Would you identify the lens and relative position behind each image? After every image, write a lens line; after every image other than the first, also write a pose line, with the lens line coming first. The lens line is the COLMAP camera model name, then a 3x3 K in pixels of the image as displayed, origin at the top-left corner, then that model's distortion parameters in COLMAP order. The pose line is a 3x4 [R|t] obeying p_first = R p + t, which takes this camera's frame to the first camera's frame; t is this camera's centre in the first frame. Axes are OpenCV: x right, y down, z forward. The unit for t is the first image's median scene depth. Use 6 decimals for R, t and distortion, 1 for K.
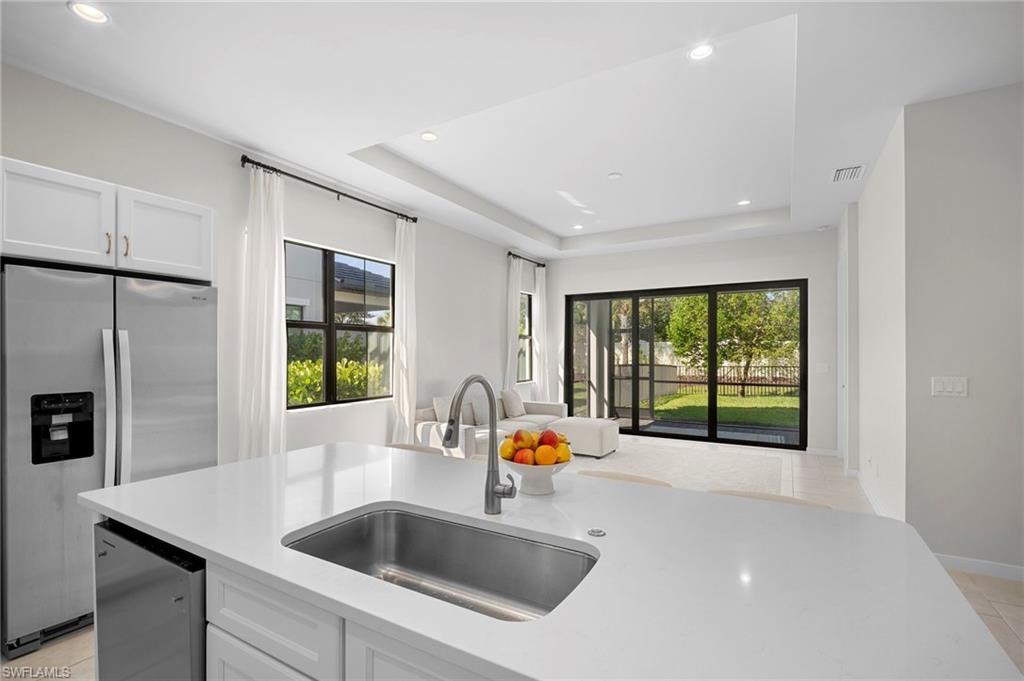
lens RADIAL K [[469.0, 0, 500.9], [0, 469.0, 349.6], [0, 0, 1]] dist [0.000775, -0.004272]
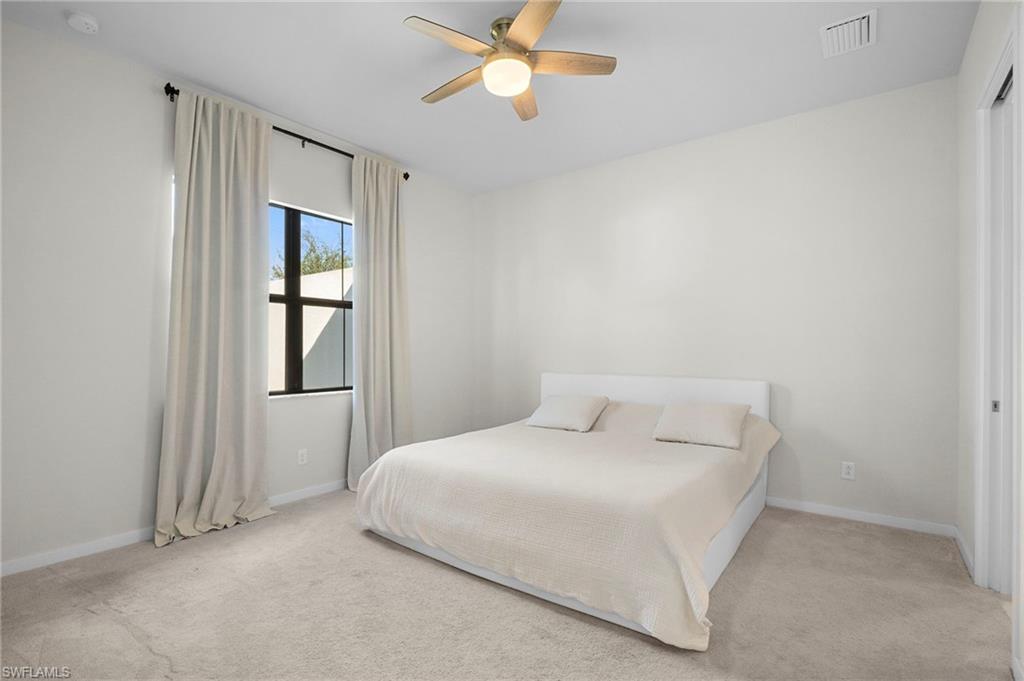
lens RADIAL K [[480.0, 0, 508.0], [0, 480.0, 344.3], [0, 0, 1]] dist [0.000281, -0.000233]
pose [[0.993599, 0.036060, -0.107053, 0.084405], [-0.034460, 0.999265, 0.016766, 0.000342], [0.107579, -0.012970, 0.994112, 0.143030]]
